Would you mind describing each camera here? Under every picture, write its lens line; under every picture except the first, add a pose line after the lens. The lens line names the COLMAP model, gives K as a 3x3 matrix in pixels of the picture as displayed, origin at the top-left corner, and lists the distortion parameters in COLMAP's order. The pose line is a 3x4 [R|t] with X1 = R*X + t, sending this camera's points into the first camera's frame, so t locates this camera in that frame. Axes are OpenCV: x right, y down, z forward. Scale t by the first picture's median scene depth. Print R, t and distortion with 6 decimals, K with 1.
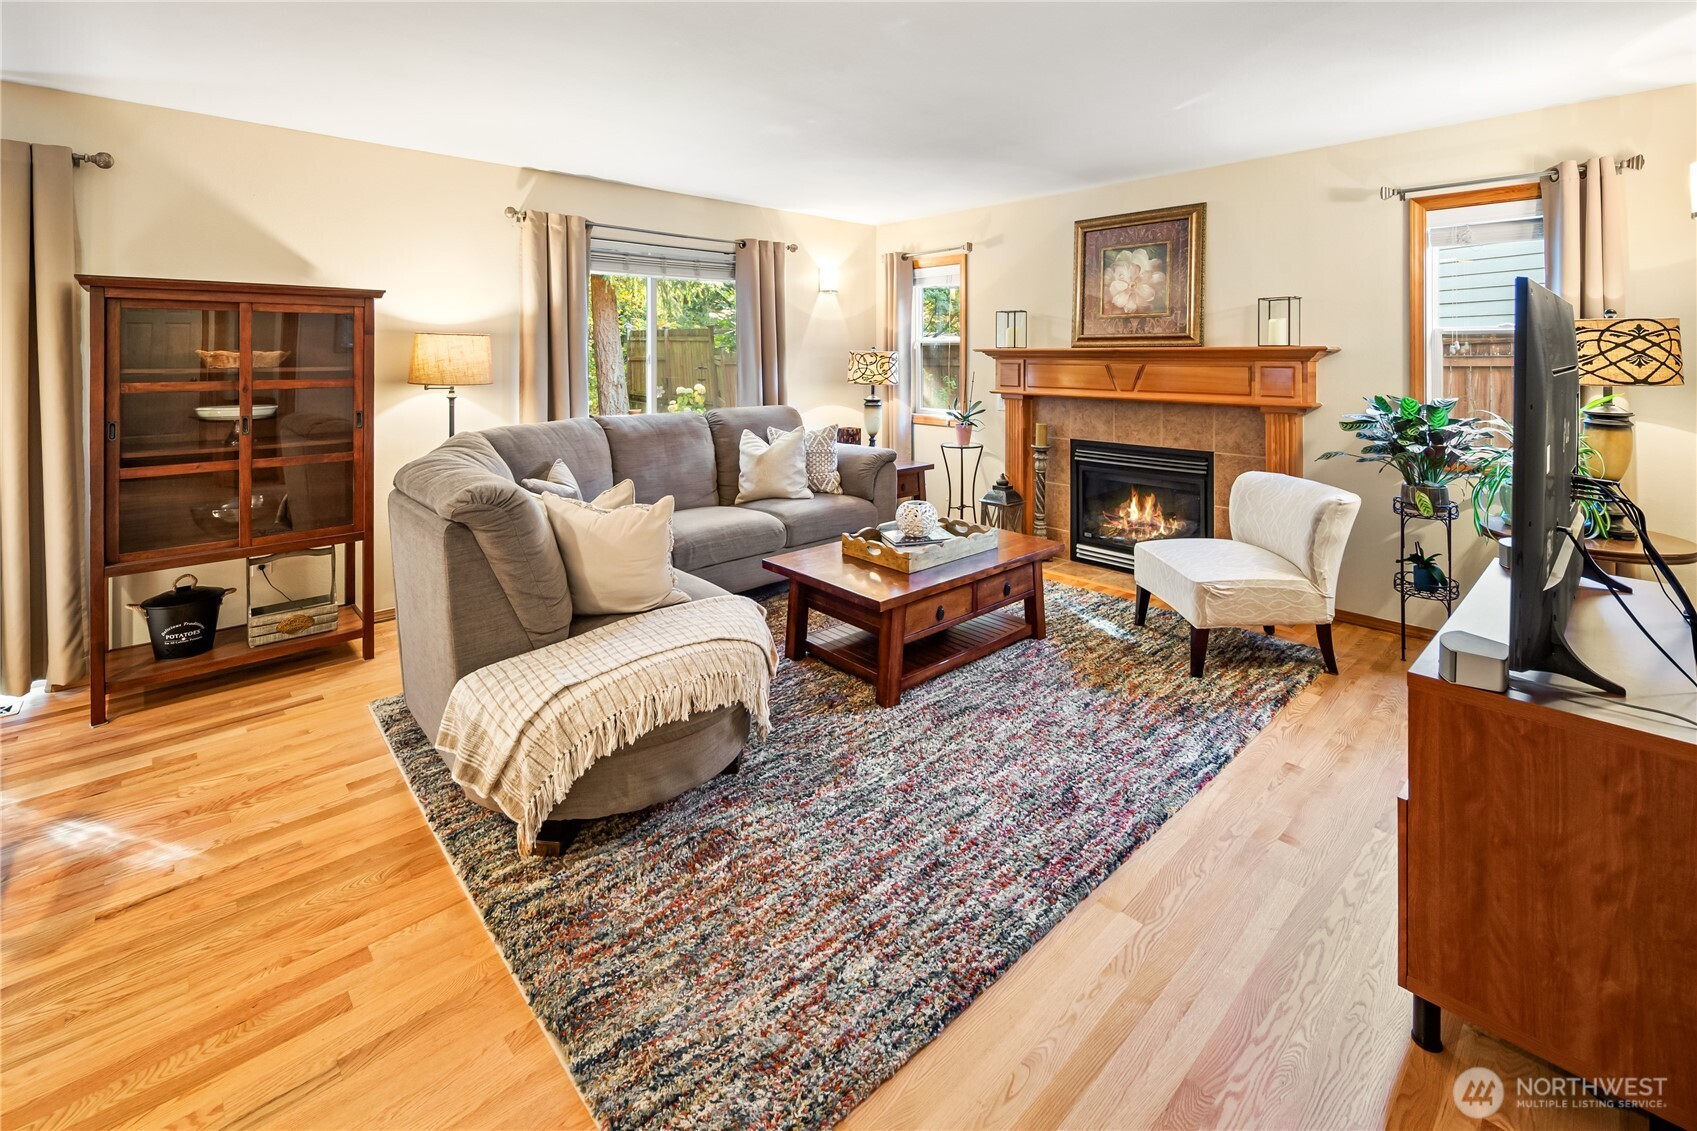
lens RADIAL K [[738.0, 0, 848.4], [0, 738.0, 359.2], [0, 0, 1]] dist [-0.001941, 0.000041]
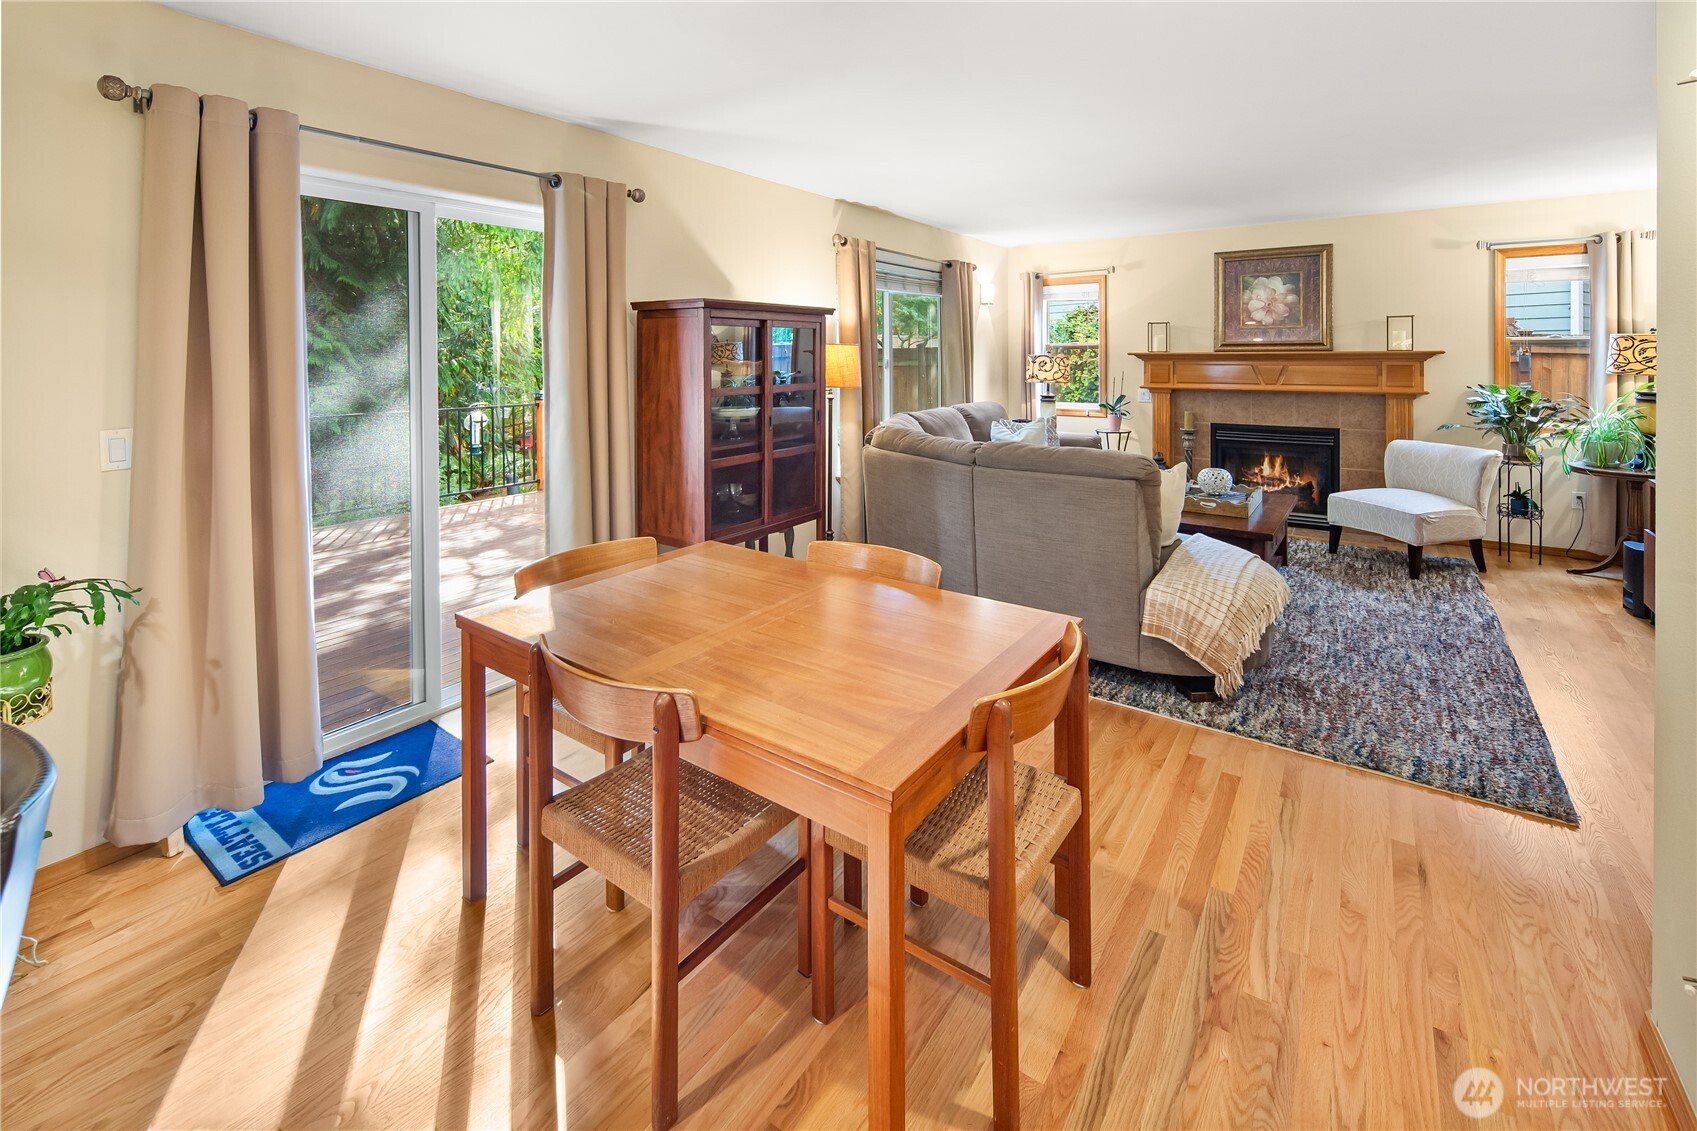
lens RADIAL K [[738.0, 0, 848.4], [0, 738.0, 359.2], [0, 0, 1]] dist [-0.001941, 0.000041]
pose [[0.978483, -0.007567, 0.206187, -0.633278], [0.007596, 0.999971, 0.000654, -0.008636], [-0.206186, 0.000926, 0.978512, -0.131642]]
